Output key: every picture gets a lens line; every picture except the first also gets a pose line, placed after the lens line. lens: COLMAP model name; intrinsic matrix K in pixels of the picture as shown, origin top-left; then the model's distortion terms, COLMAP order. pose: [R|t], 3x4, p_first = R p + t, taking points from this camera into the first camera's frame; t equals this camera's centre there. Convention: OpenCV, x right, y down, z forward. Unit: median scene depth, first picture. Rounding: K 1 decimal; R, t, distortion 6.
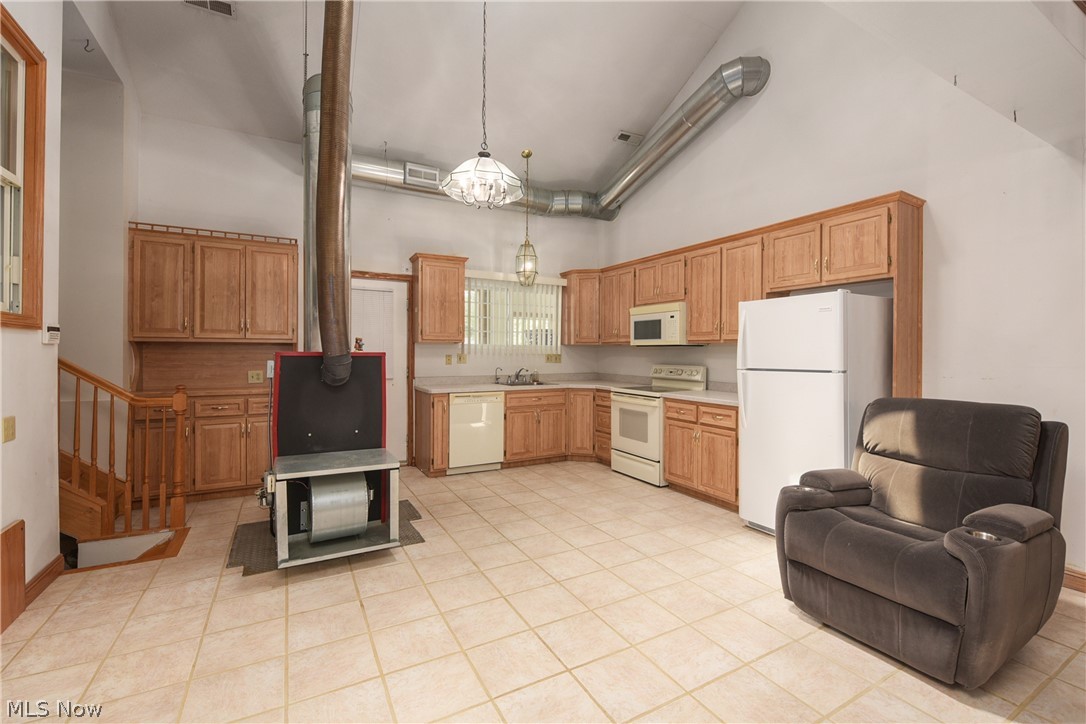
lens RADIAL K [[459.0, 0, 544.4], [0, 459.0, 355.1], [0, 0, 1]] dist [-0.000385, 0.000014]
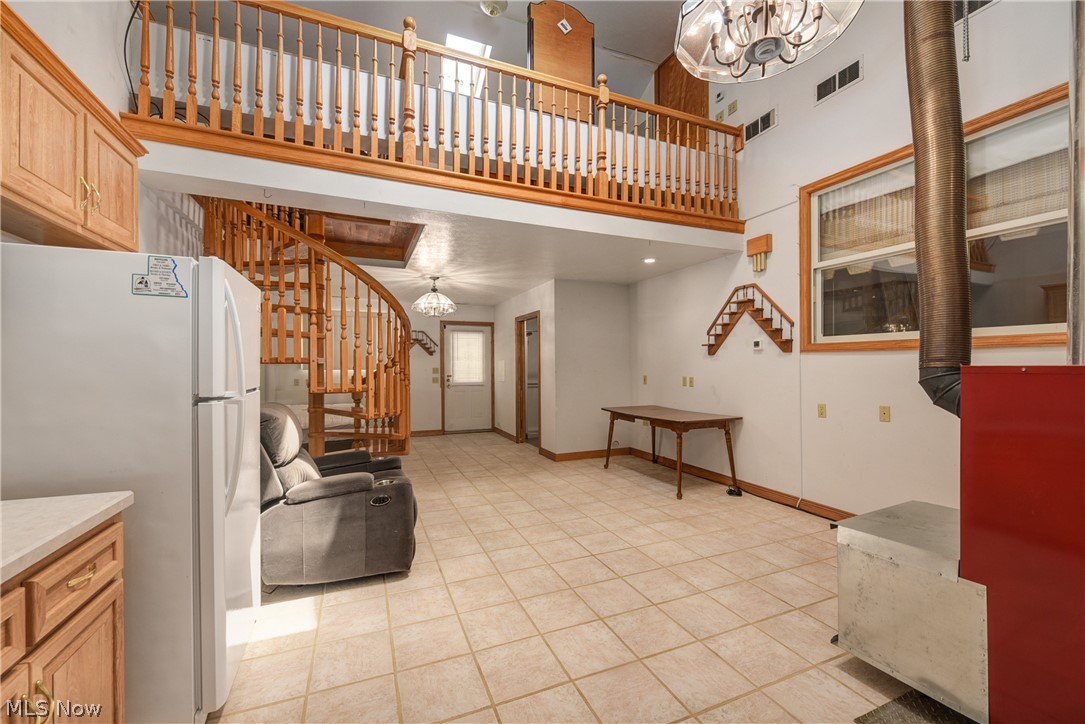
lens RADIAL K [[432.7, 0, 540.6], [0, 432.7, 364.6], [0, 0, 1]] dist [0.000004, -0.000009]
pose [[-0.995349, -0.001933, 0.096319, 0.080665], [-0.001907, 0.999998, 0.000362, -0.007277], [-0.096319, 0.000176, -0.995350, 2.252892]]
